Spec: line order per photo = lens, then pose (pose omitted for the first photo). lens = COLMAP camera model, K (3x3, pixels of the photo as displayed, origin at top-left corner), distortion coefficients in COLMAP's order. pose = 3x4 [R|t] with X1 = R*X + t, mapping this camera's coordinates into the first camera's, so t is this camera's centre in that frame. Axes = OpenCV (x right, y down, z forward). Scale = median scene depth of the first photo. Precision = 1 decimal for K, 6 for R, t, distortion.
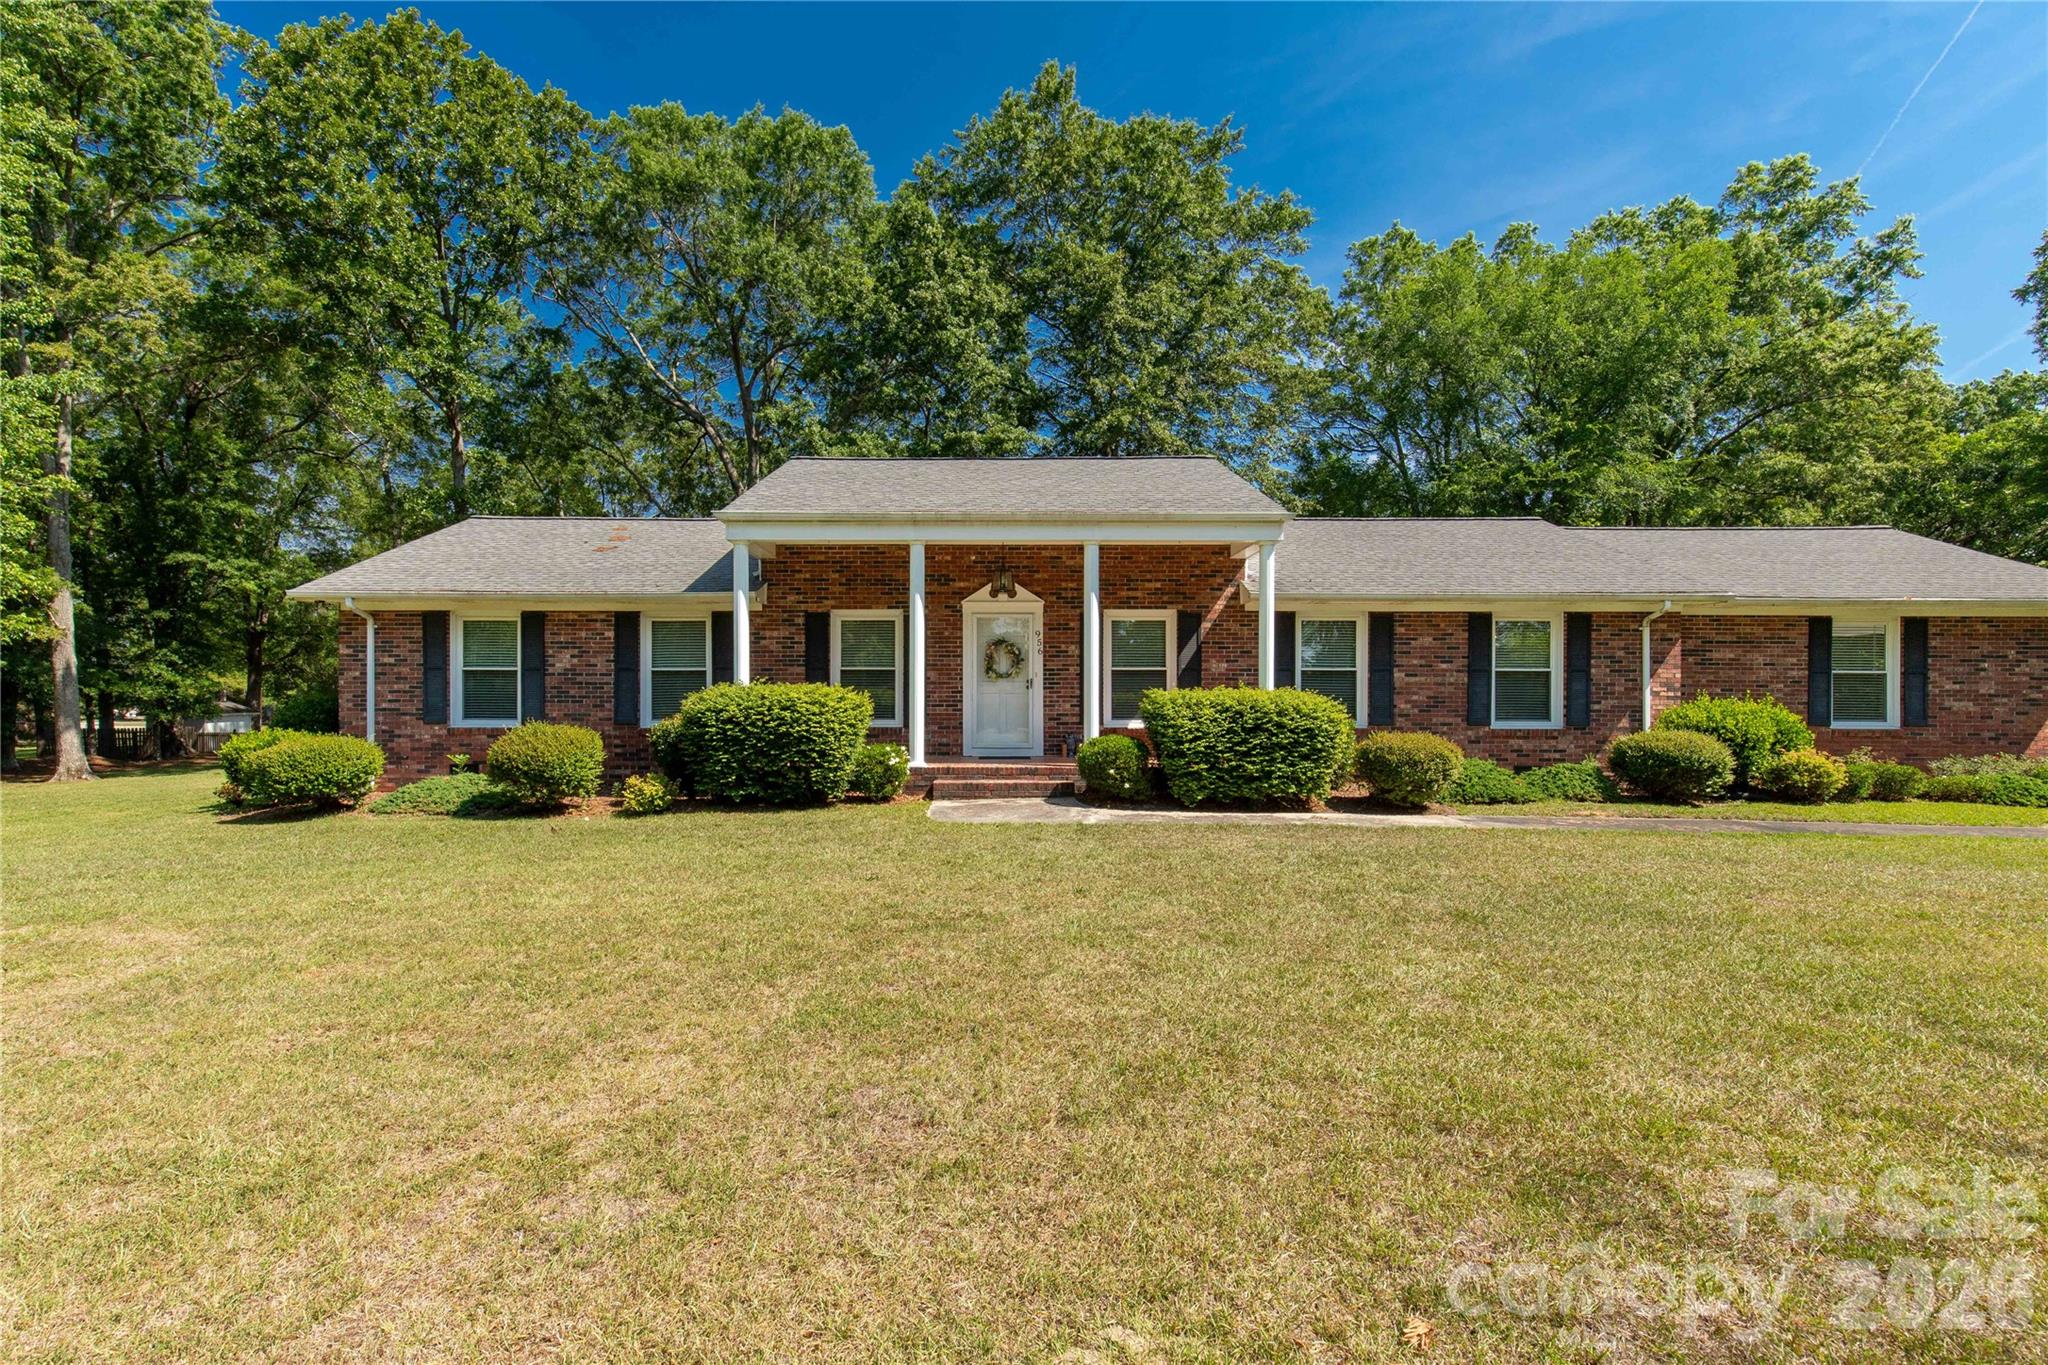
lens RADIAL K [[904.4, 0, 1016.5], [0, 904.4, 692.6], [0, 0, 1]] dist [-0.014508, 0.000574]
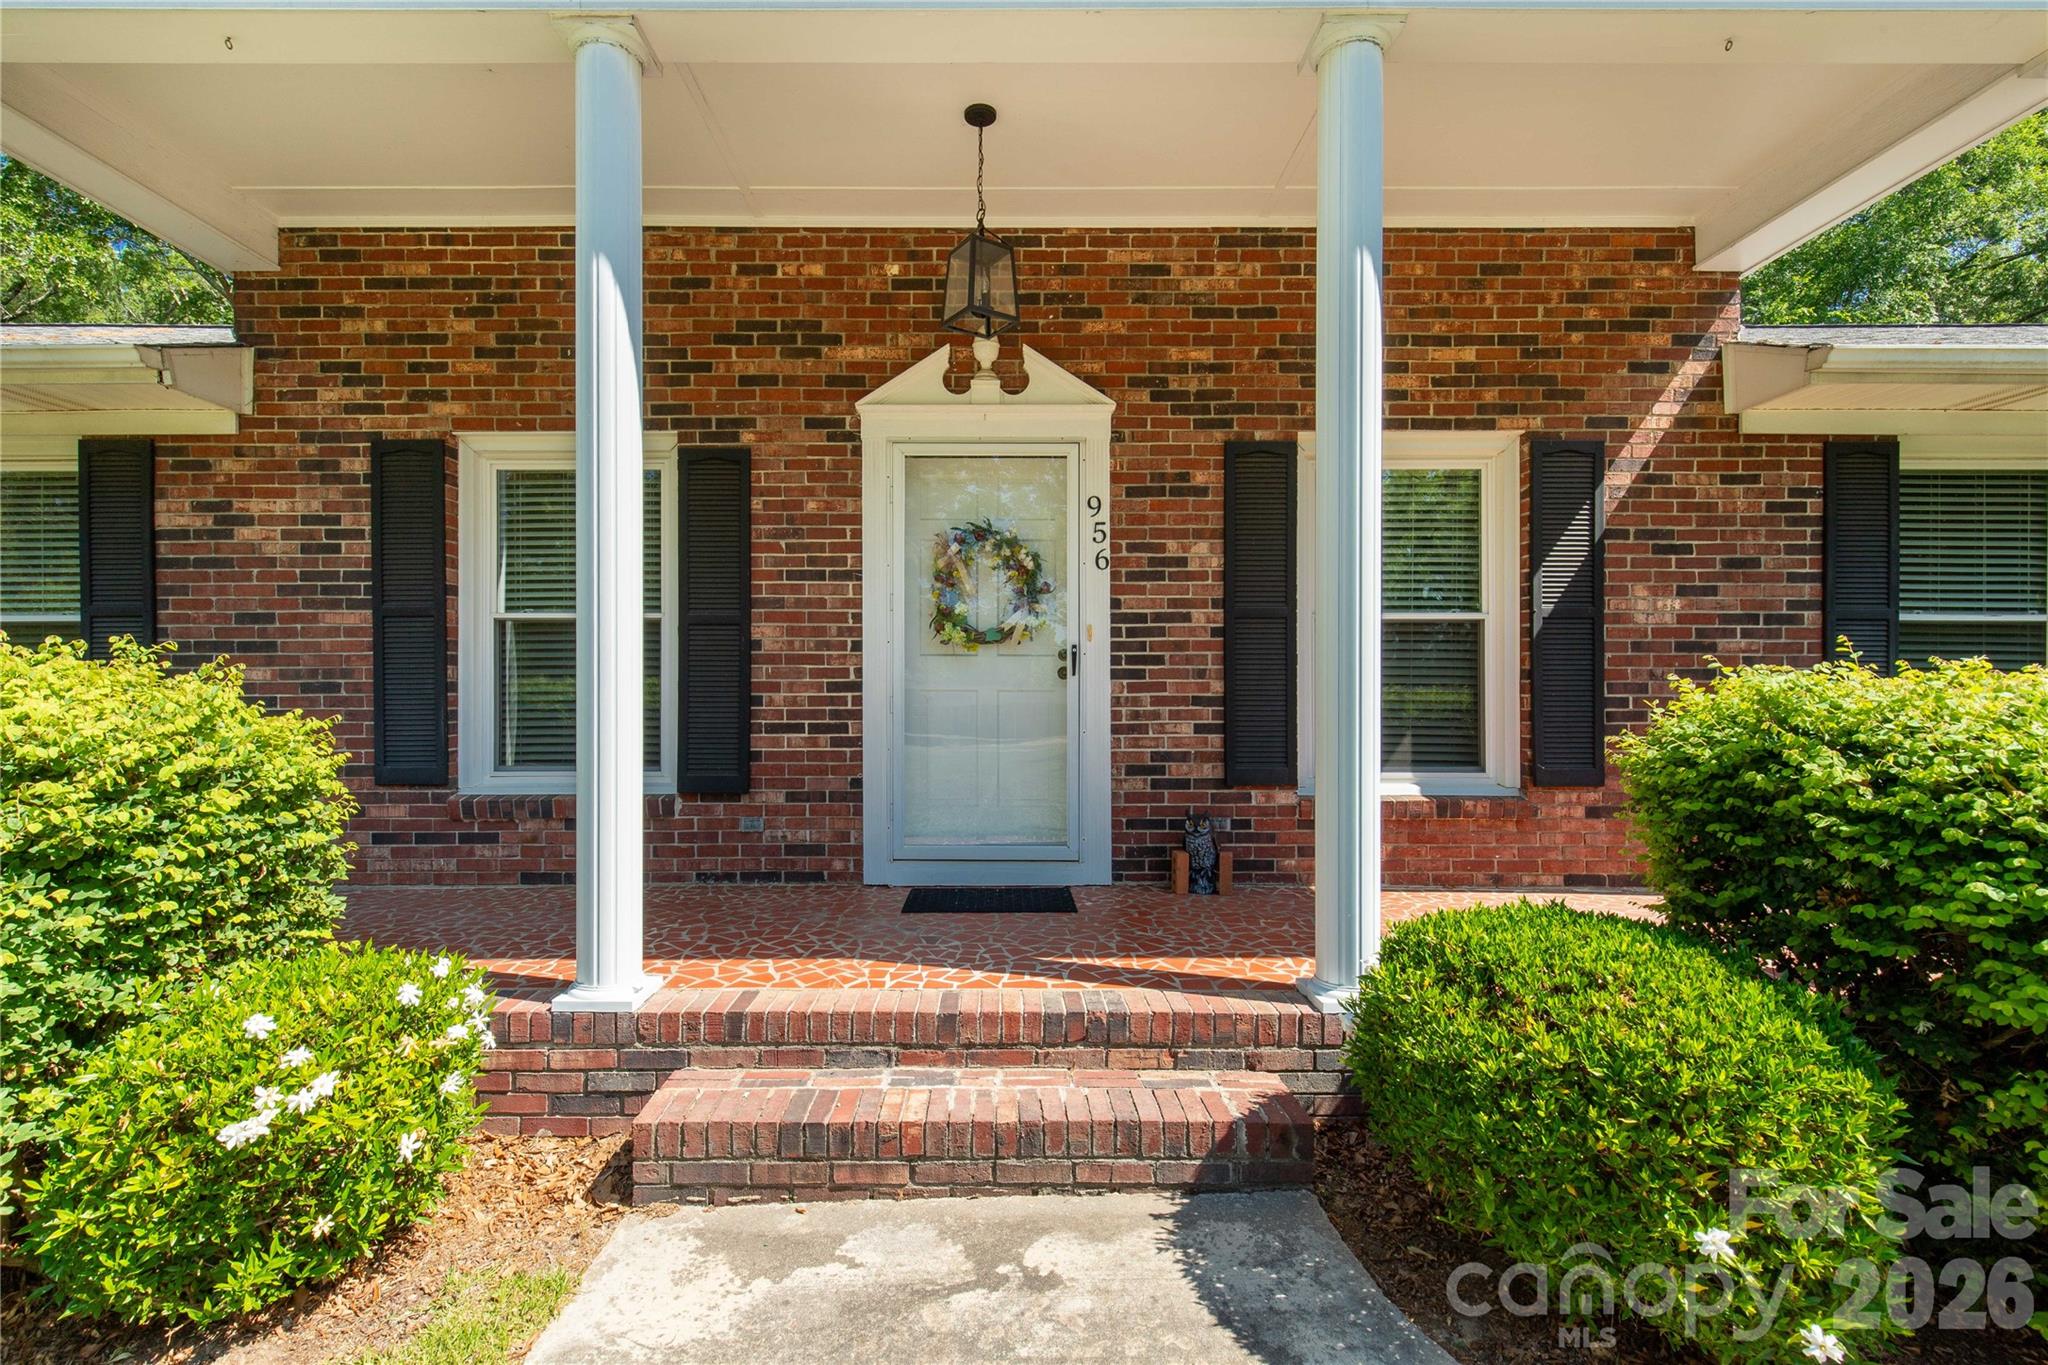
lens RADIAL K [[934.7, 0, 1028.5], [0, 934.7, 689.4], [0, 0, 1]] dist [0.003175, -0.000476]
pose [[0.999959, -0.000085, 0.009016, -0.002974], [0.000110, 0.999996, -0.002828, 0.001196], [-0.009016, 0.002828, 0.999955, 0.666629]]
